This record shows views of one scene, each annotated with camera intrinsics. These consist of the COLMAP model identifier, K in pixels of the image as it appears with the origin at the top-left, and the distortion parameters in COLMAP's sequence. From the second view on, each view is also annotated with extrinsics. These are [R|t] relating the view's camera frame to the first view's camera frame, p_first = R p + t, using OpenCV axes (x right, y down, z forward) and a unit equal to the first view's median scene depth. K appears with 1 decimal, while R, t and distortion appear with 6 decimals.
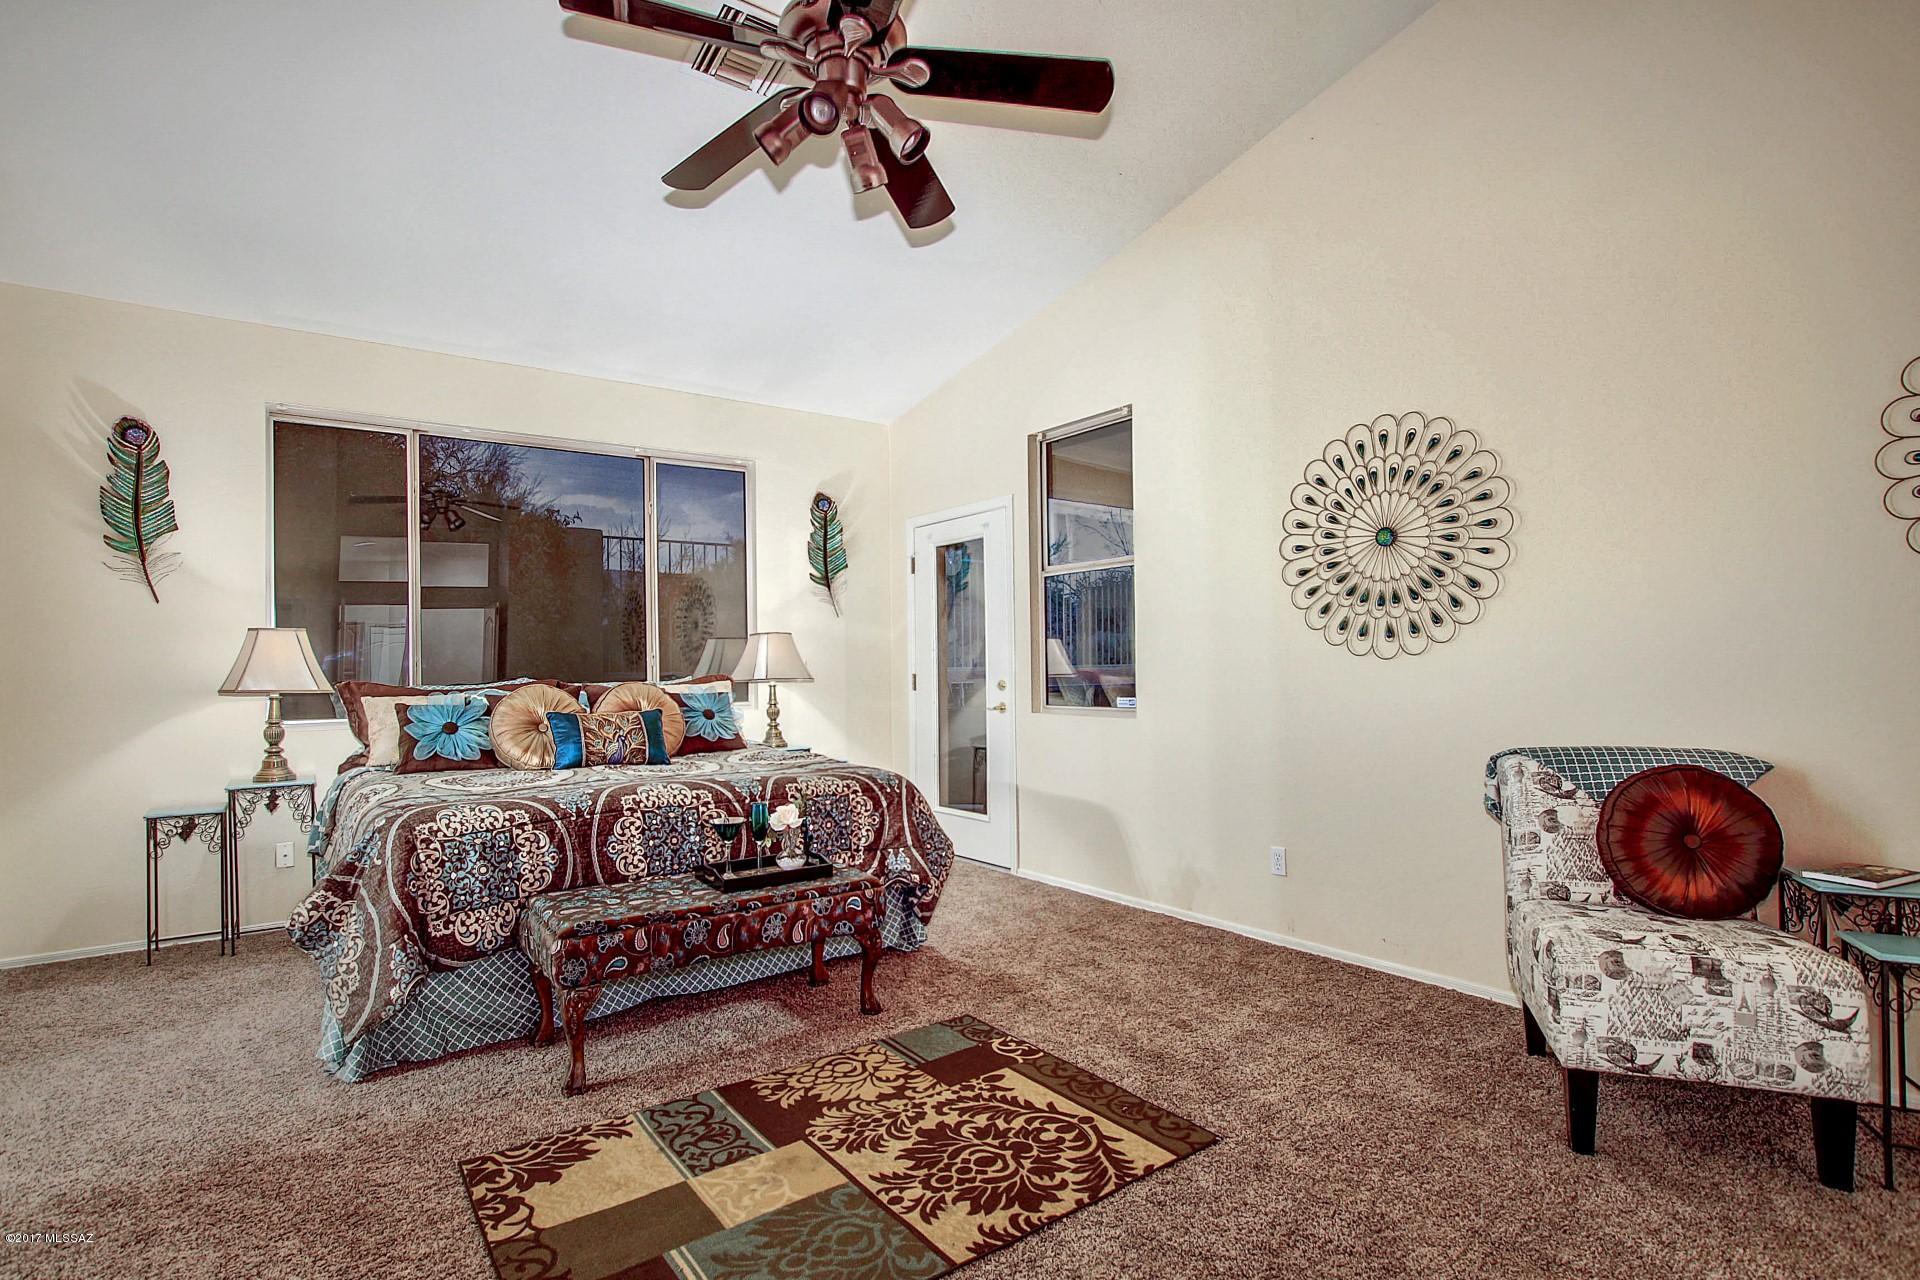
lens RADIAL K [[926.3, 0, 945.2], [0, 926.3, 655.3], [0, 0, 1]] dist [-0.027176, 0.001831]
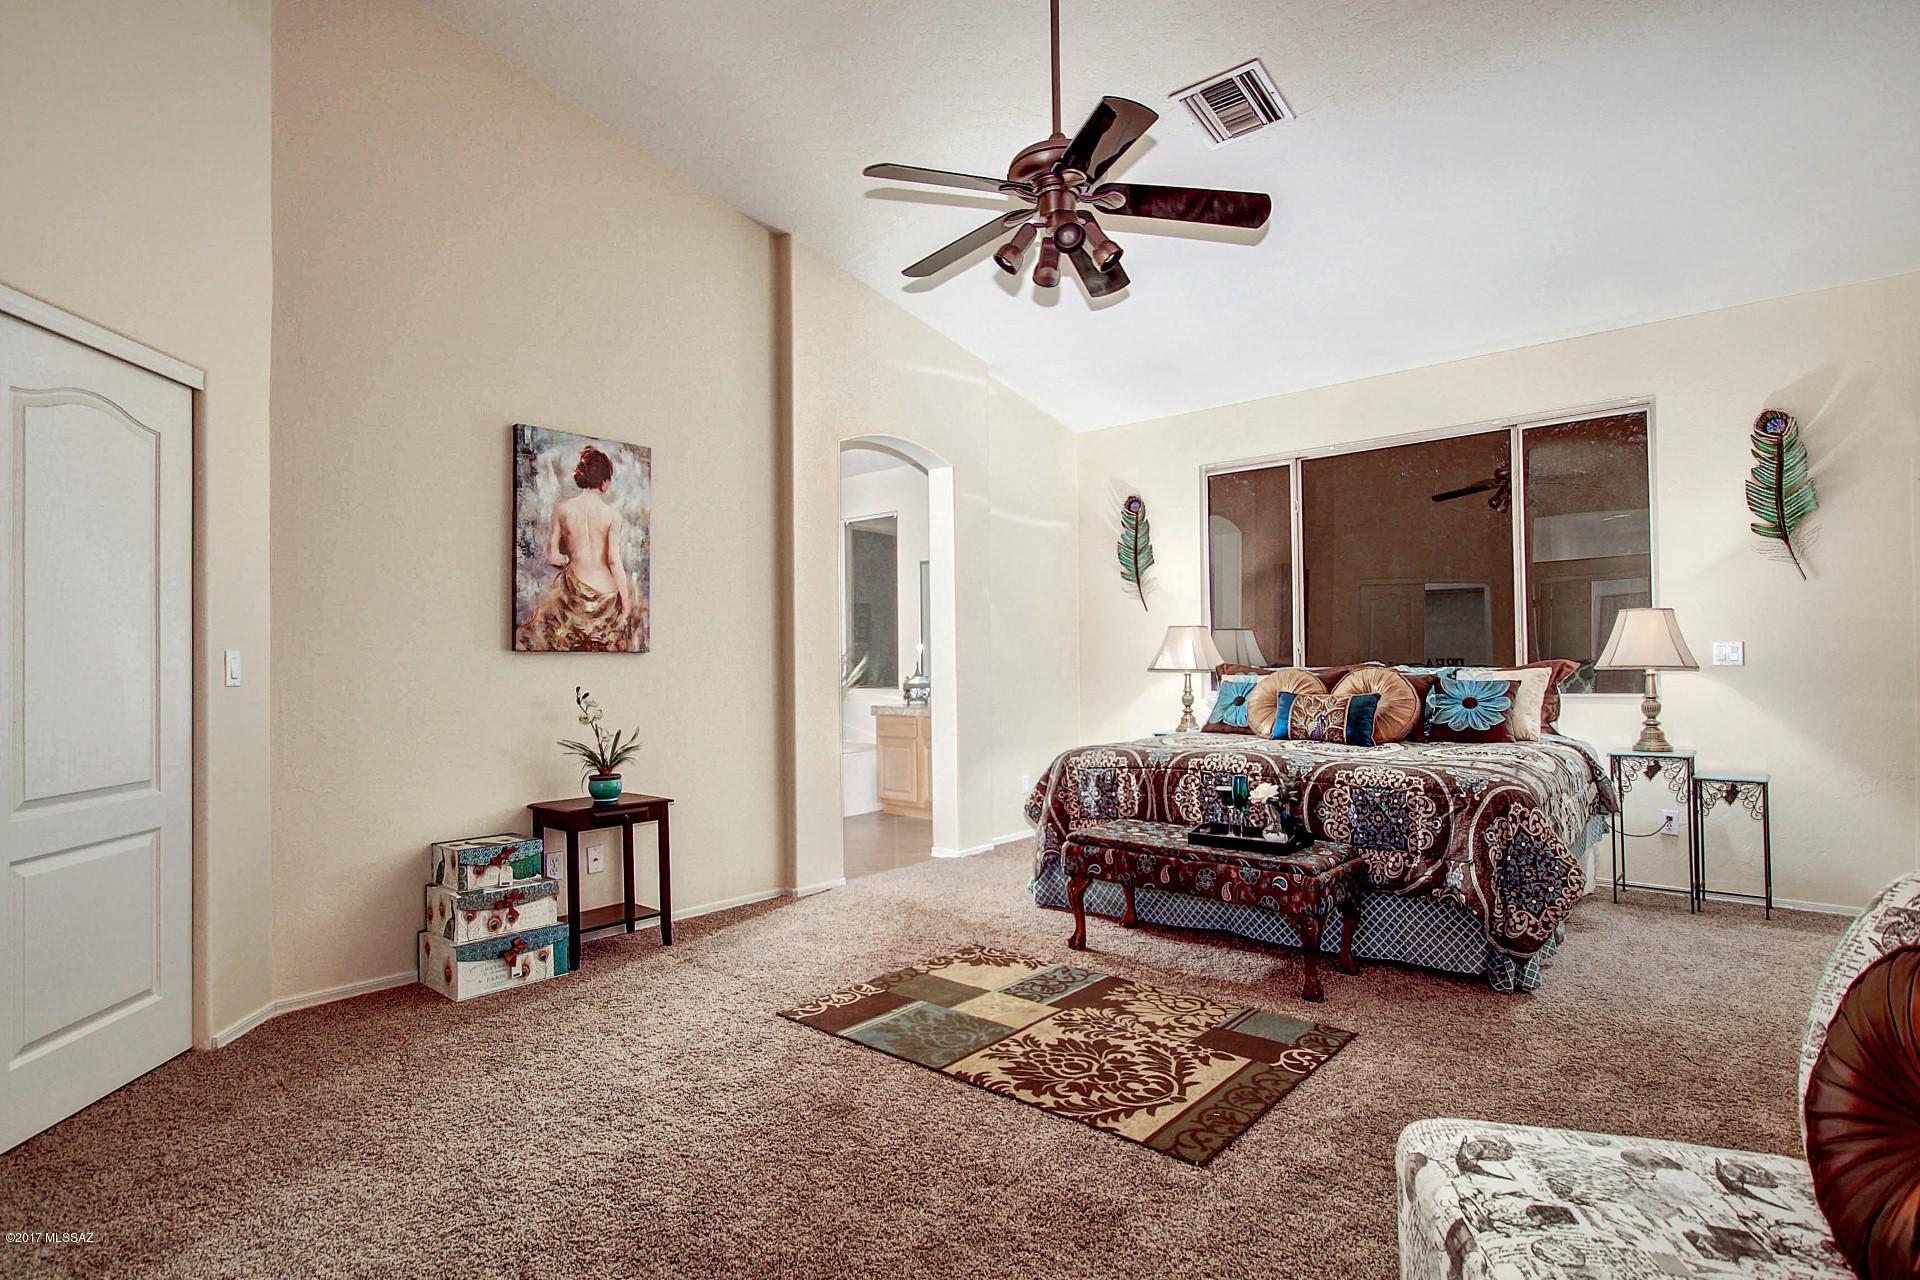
lens RADIAL K [[982.4, 0, 956.4], [0, 982.4, 654.8], [0, 0, 1]] dist [-0.025193, 0.000552]
pose [[0.213630, 0.003865, -0.976907, 0.984887], [0.019214, 0.999782, 0.008157, -0.005442], [0.976726, -0.020513, 0.213509, 0.450425]]
